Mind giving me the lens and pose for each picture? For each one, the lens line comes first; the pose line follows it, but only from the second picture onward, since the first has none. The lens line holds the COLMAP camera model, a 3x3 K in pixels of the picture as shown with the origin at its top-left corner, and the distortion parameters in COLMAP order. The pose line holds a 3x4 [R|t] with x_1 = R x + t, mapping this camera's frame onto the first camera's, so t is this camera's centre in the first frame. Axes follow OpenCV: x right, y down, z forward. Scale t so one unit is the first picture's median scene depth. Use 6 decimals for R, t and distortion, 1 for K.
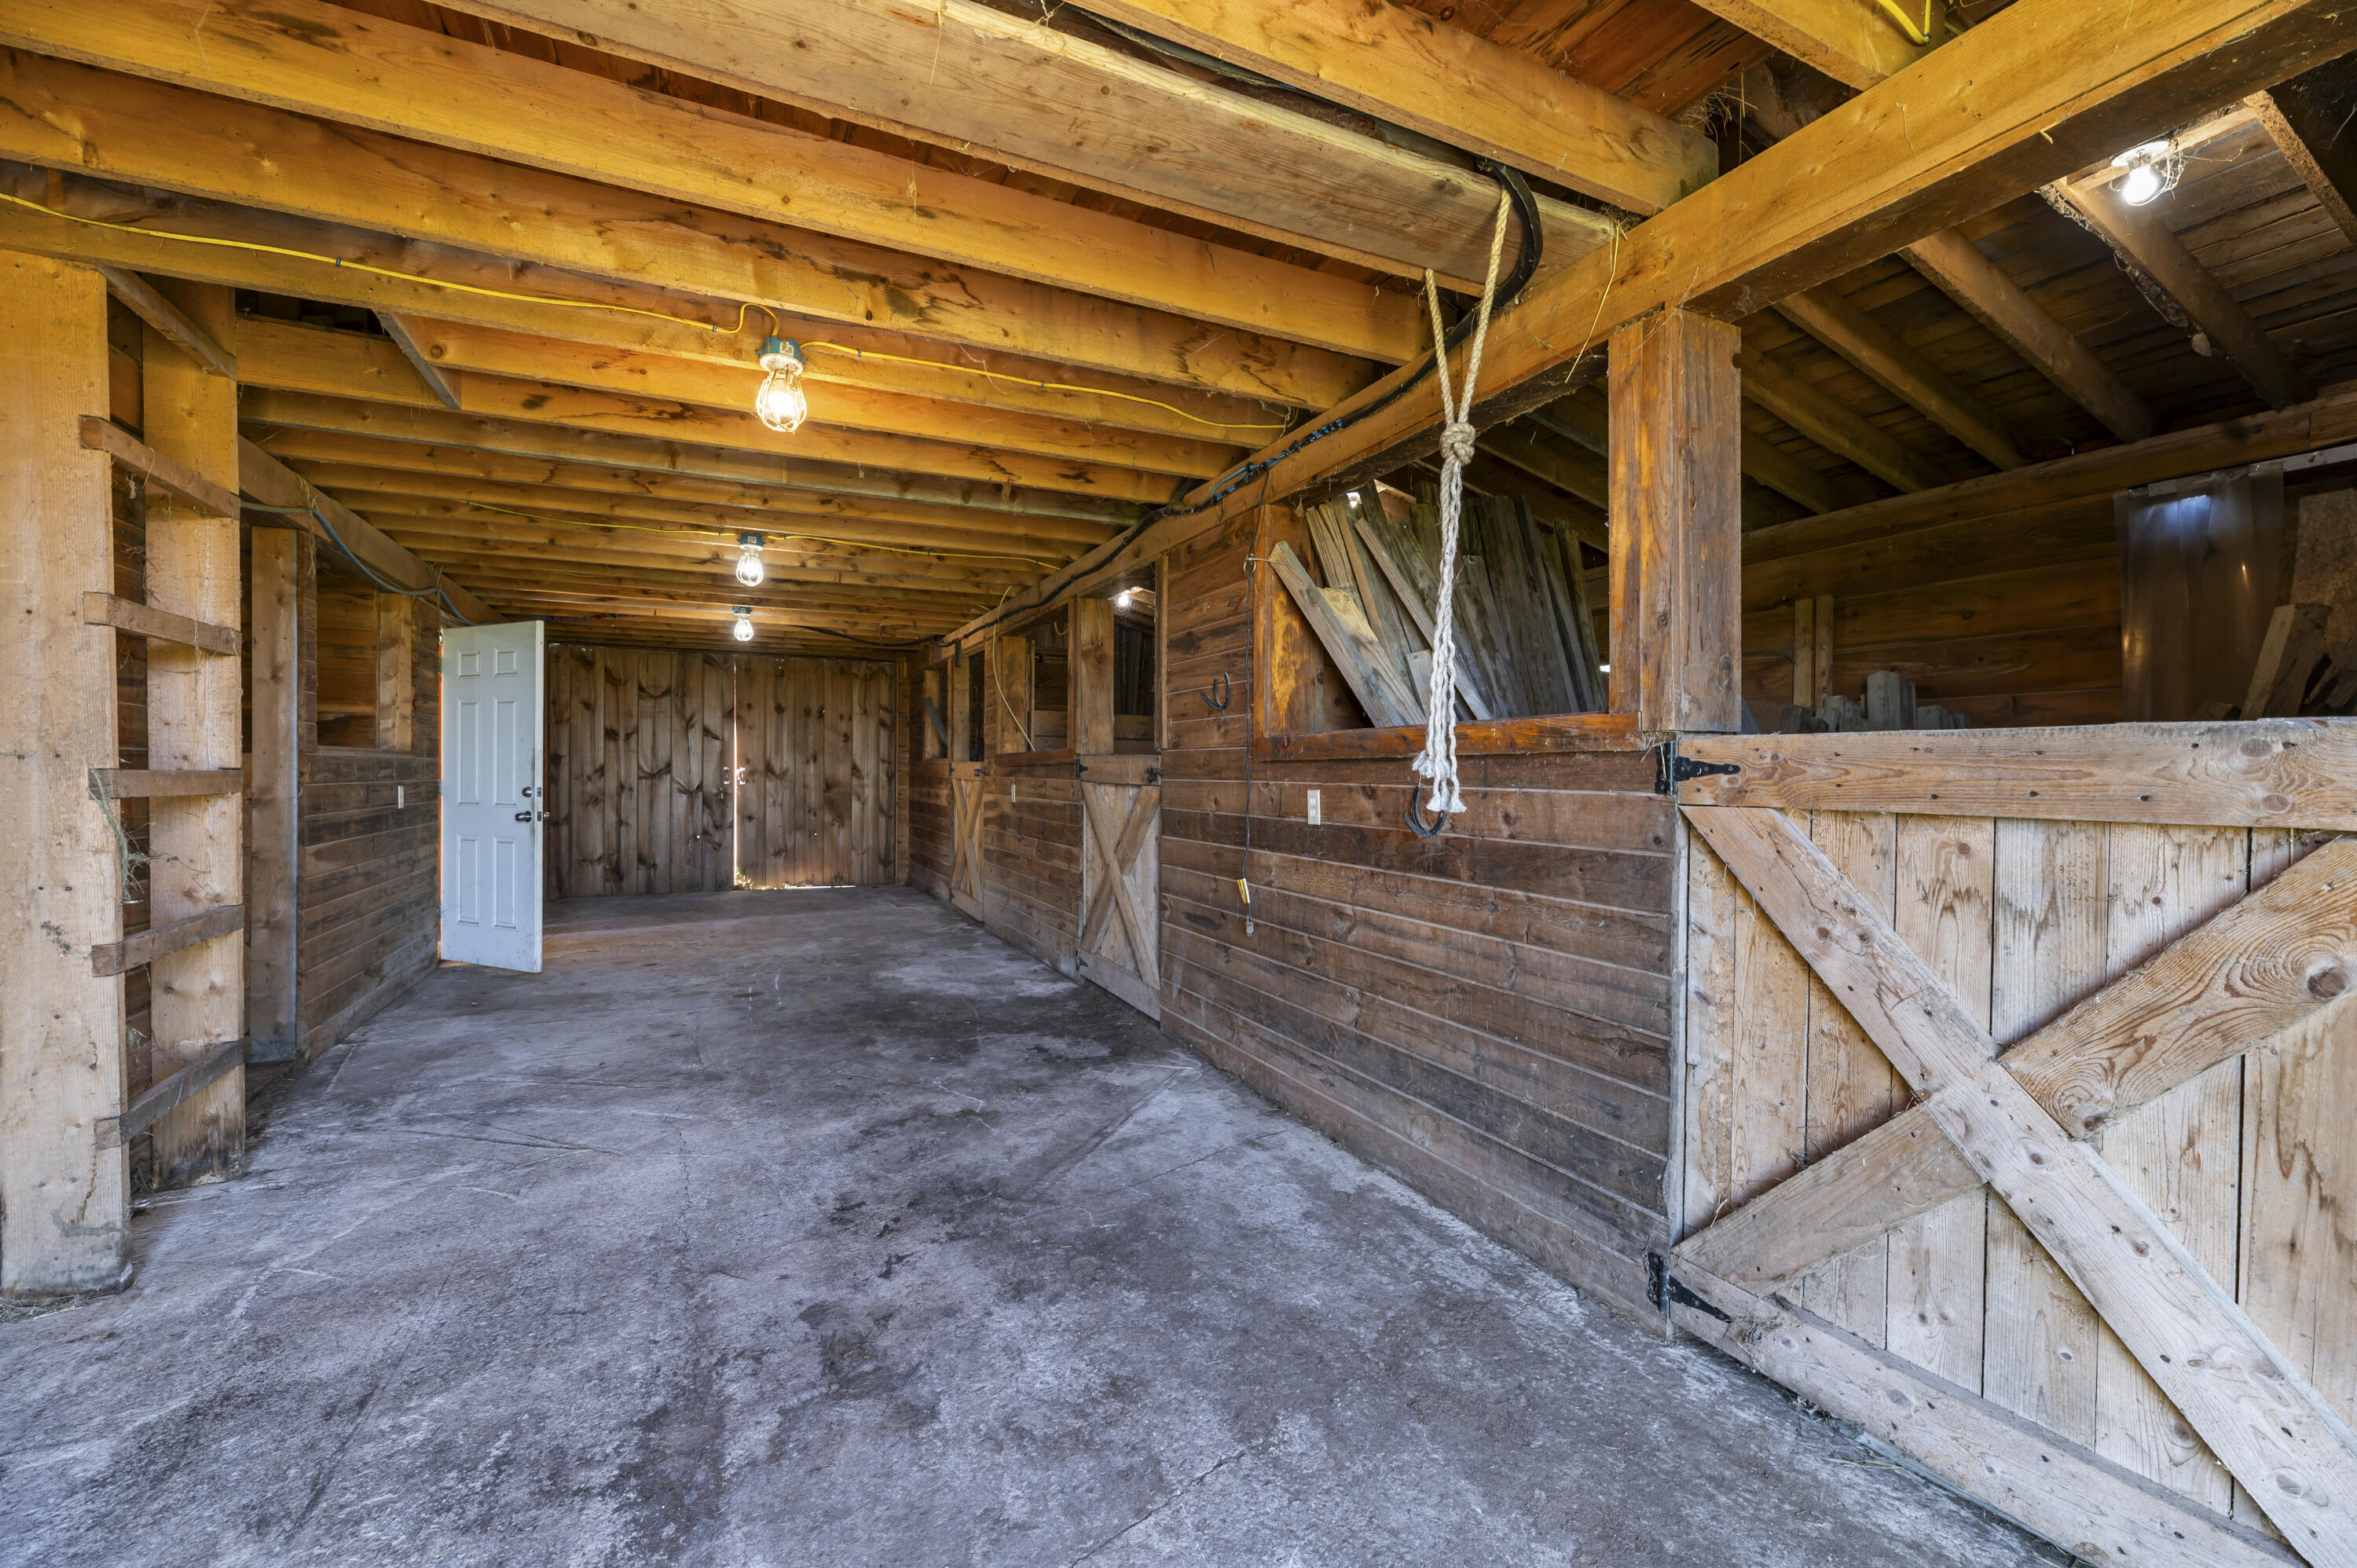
lens RADIAL K [[957.5, 0, 1242.5], [0, 957.5, 770.4], [0, 0, 1]] dist [-0.002349, 0.000131]
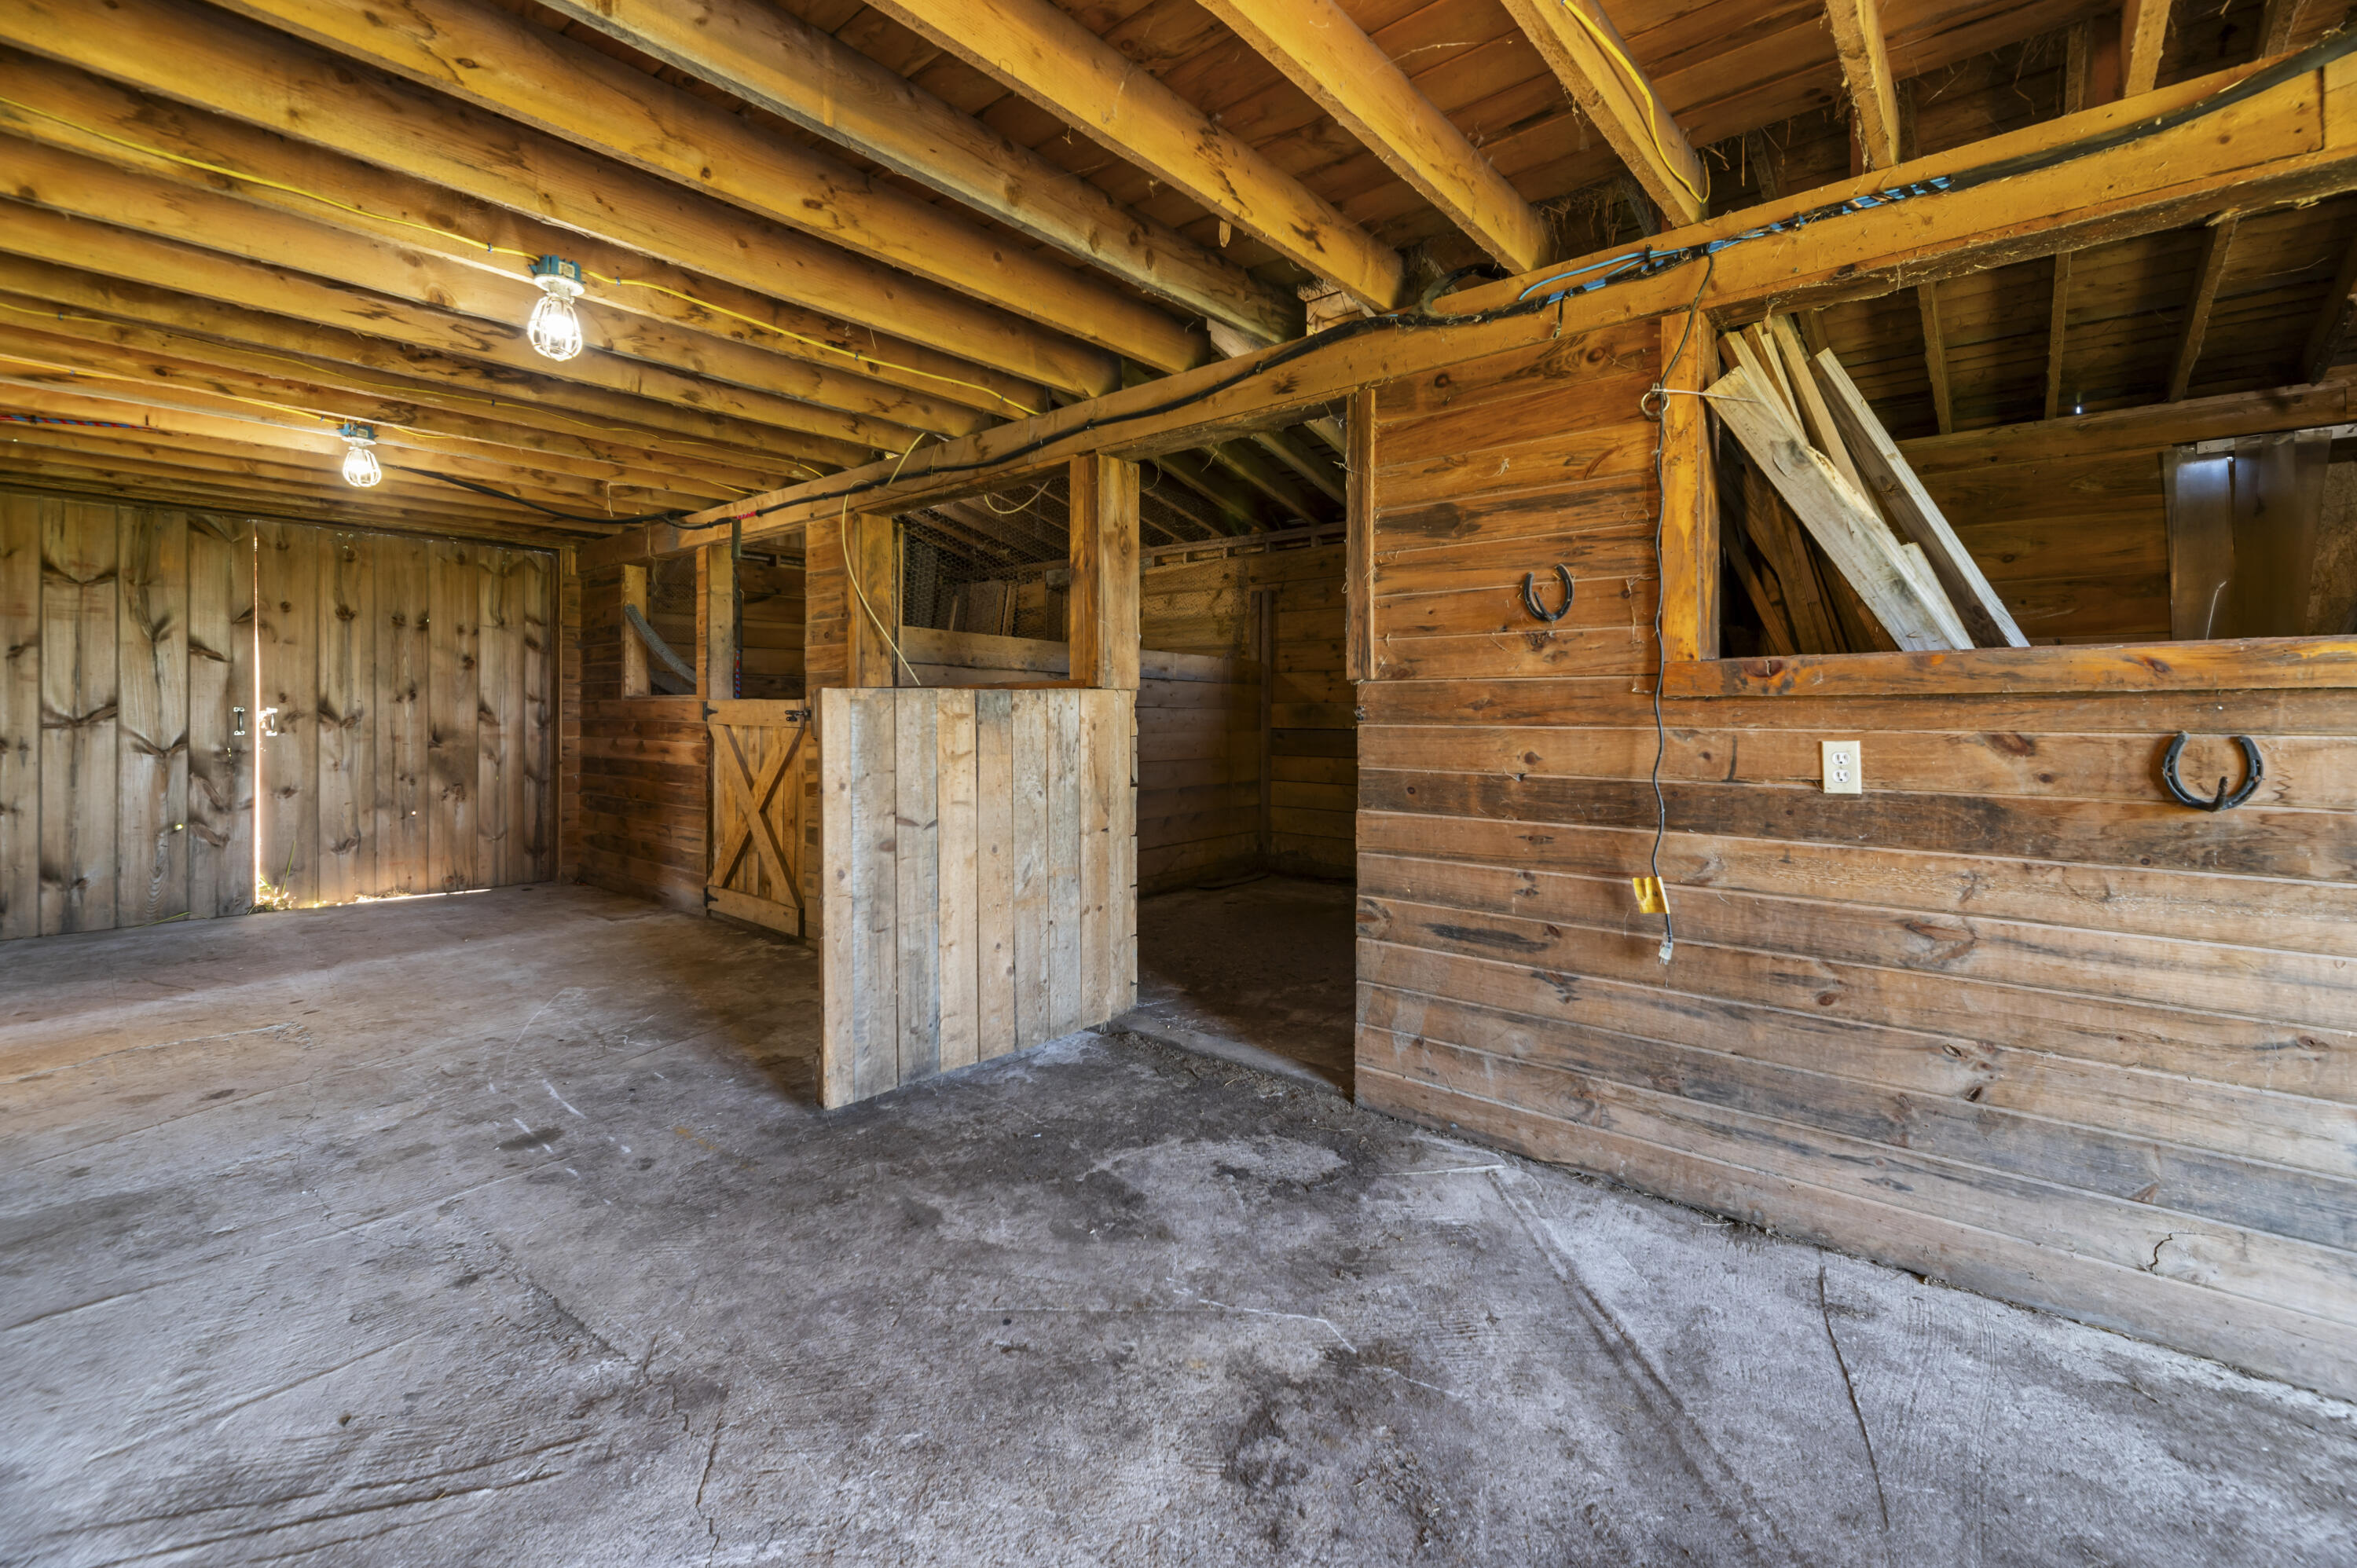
lens RADIAL K [[957.5, 0, 1203.3], [0, 957.5, 713.3], [0, 0, 1]] dist [-0.002349, 0.000131]
pose [[0.917626, -0.000615, 0.397444, -0.447627], [0.000432, 1.000000, 0.000549, 0.000374], [-0.397444, -0.000333, 0.917626, 0.429540]]
